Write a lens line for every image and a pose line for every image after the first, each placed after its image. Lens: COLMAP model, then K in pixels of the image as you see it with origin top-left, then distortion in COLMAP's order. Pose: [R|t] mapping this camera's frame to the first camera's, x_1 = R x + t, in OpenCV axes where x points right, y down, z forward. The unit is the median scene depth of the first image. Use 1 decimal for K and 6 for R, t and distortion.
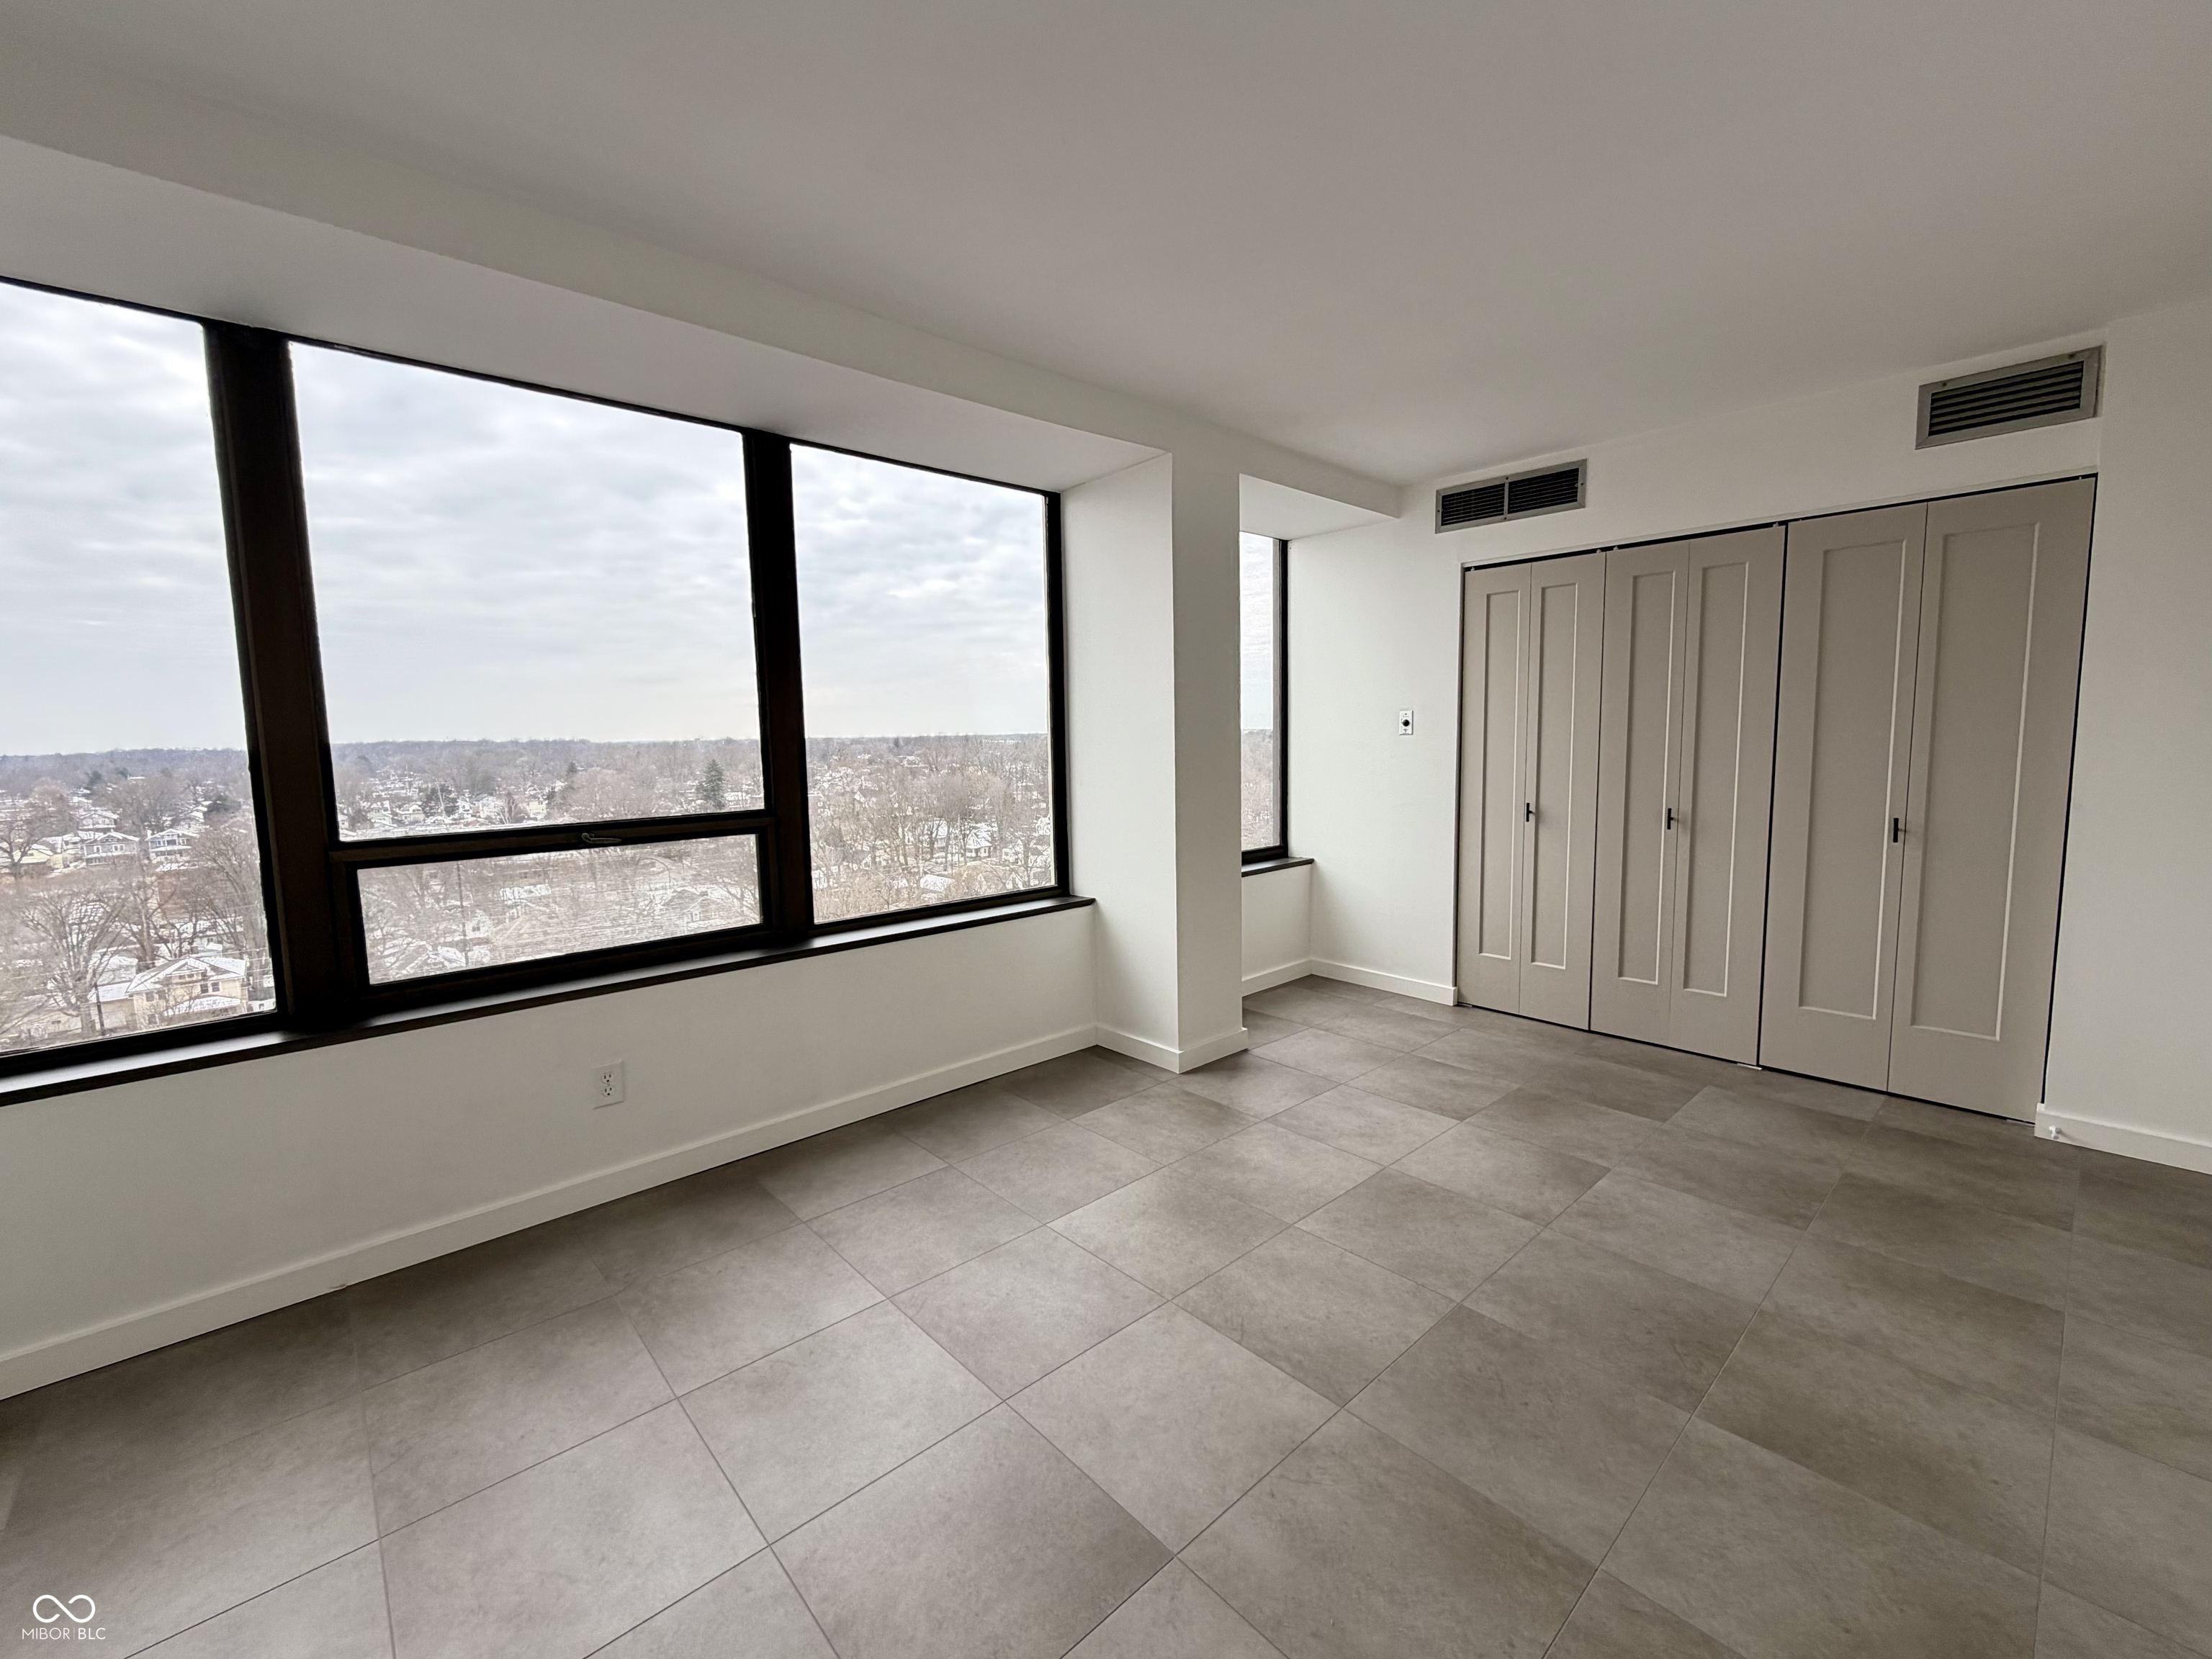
lens RADIAL K [[910.5, 0, 1113.8], [0, 910.5, 824.3], [0, 0, 1]] dist [-0.000506, 0.000864]
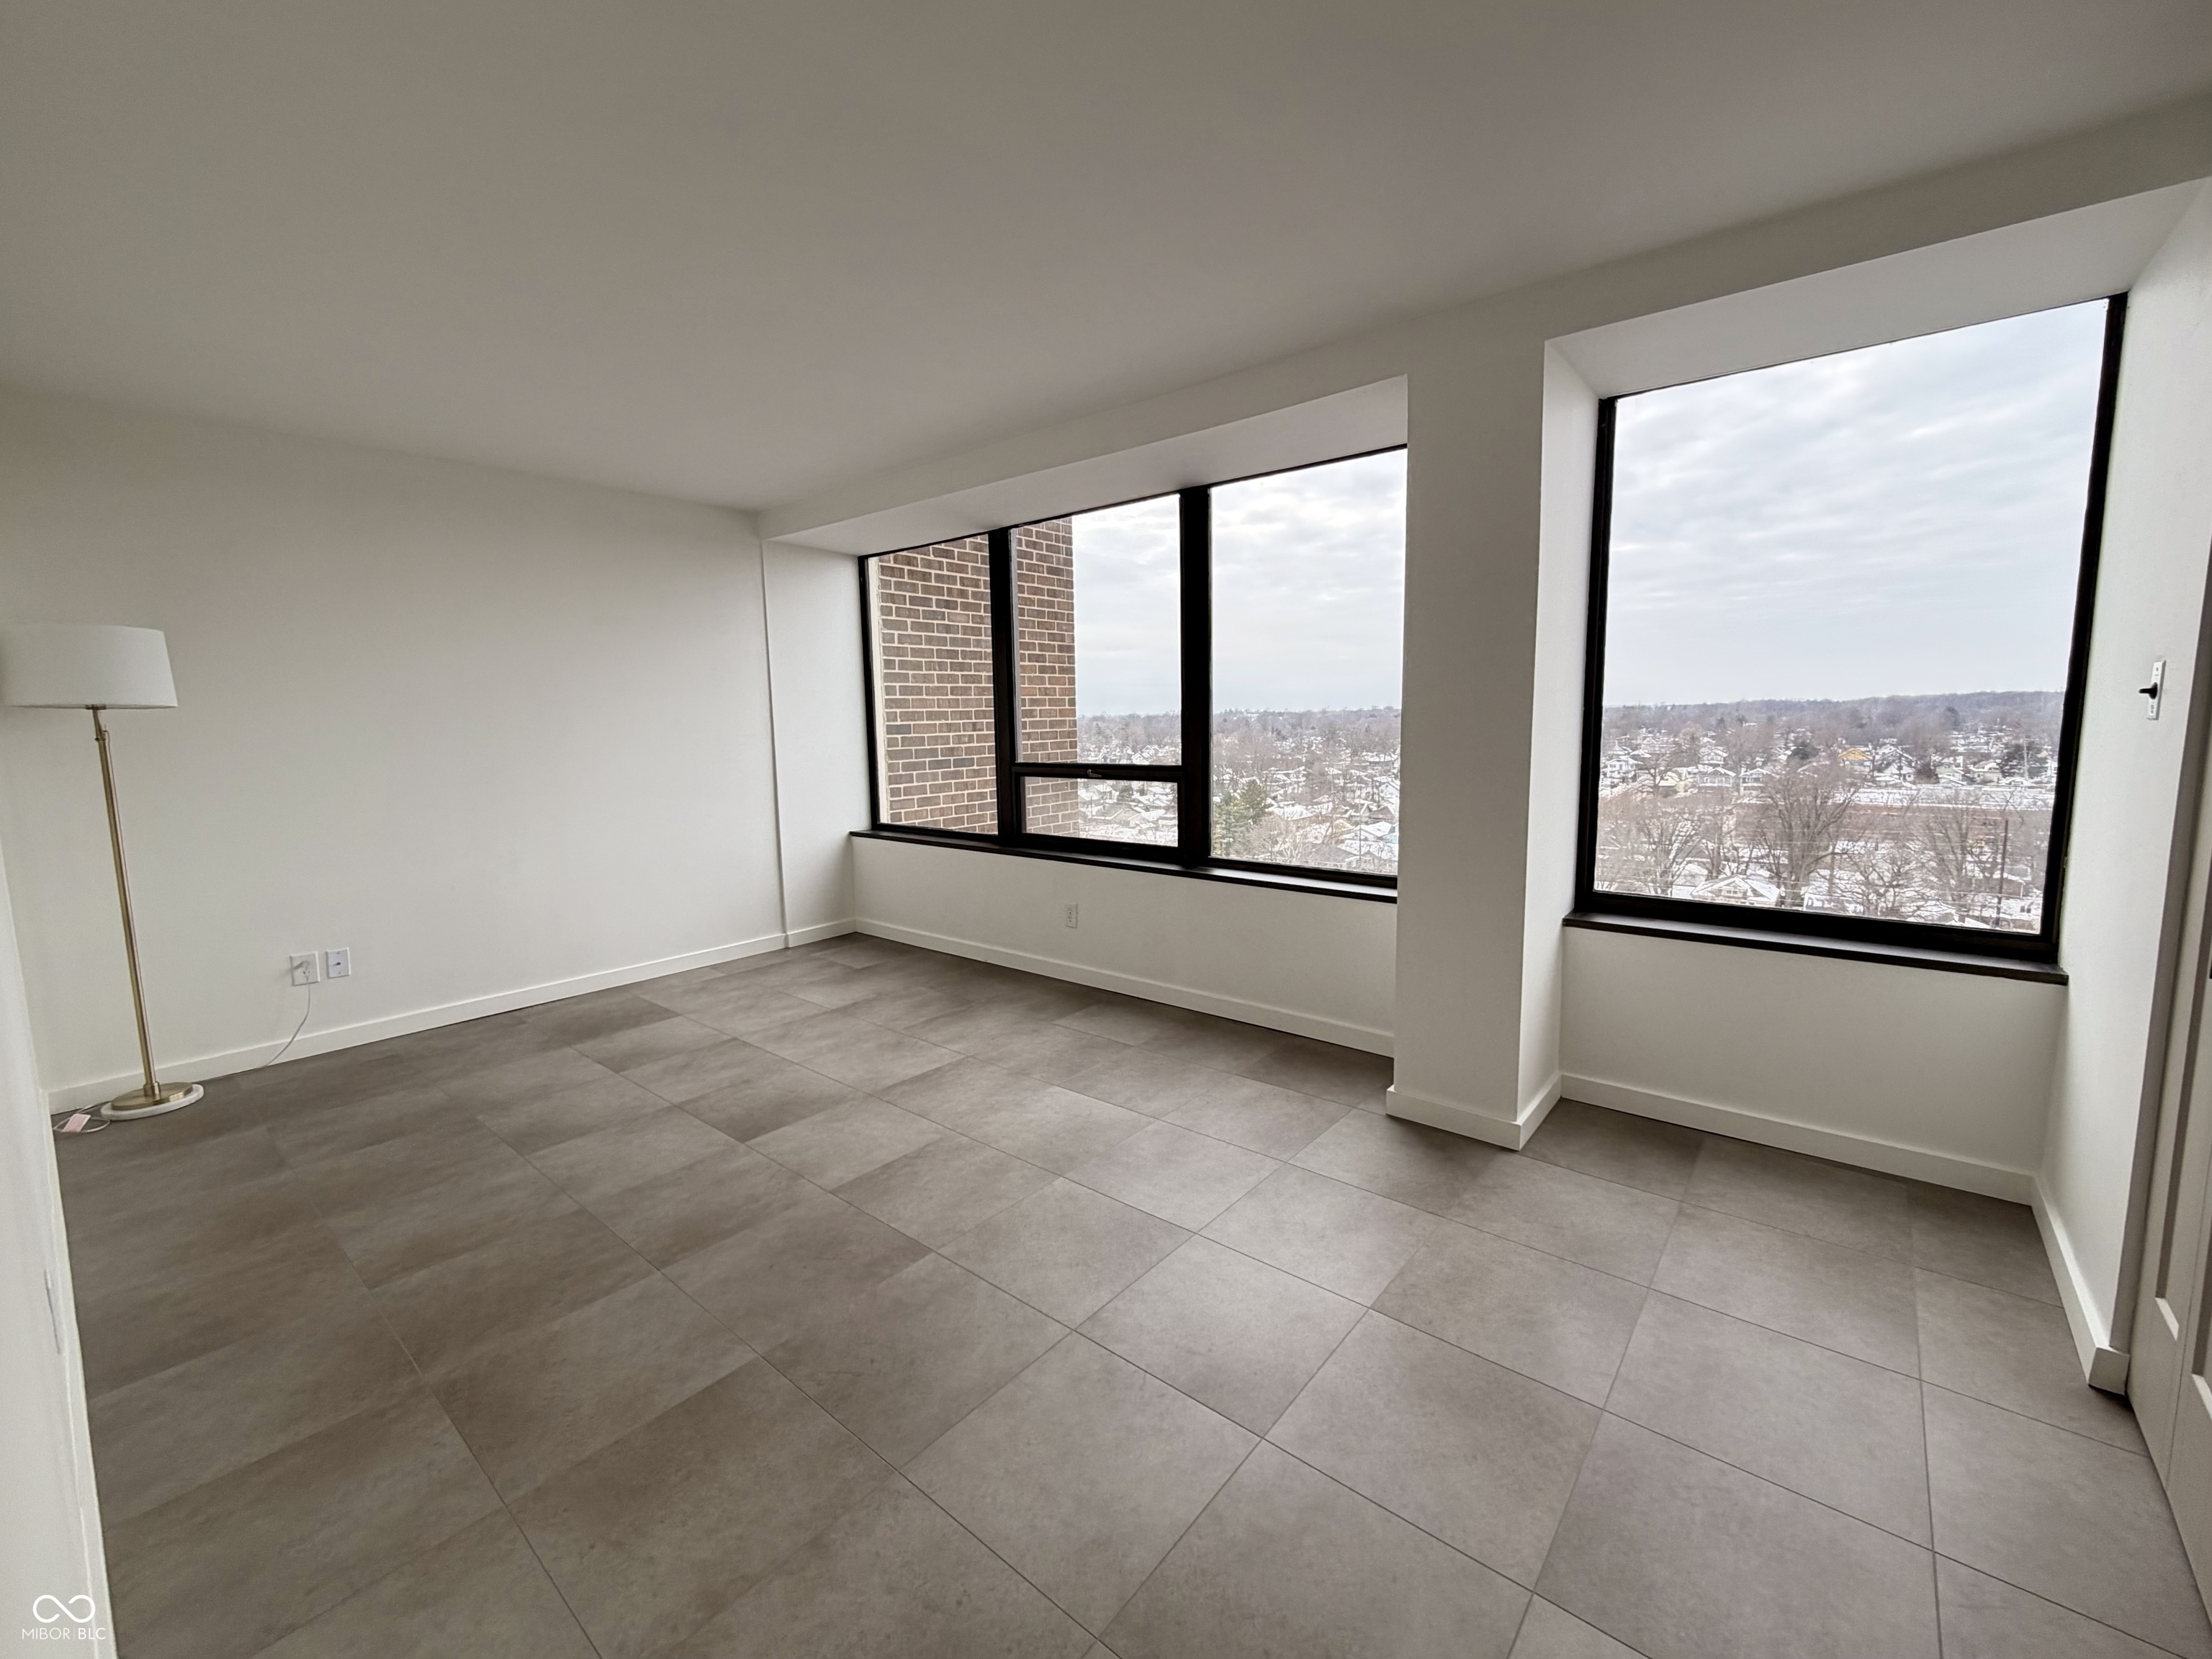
lens RADIAL K [[910.5, 0, 1113.8], [0, 910.5, 824.3], [0, 0, 1]] dist [-0.000506, 0.000864]
pose [[0.140920, 0.136529, -0.980562, 1.187140], [-0.084350, 0.988500, 0.125512, -0.113201], [0.986421, 0.065023, 0.150816, 0.854670]]
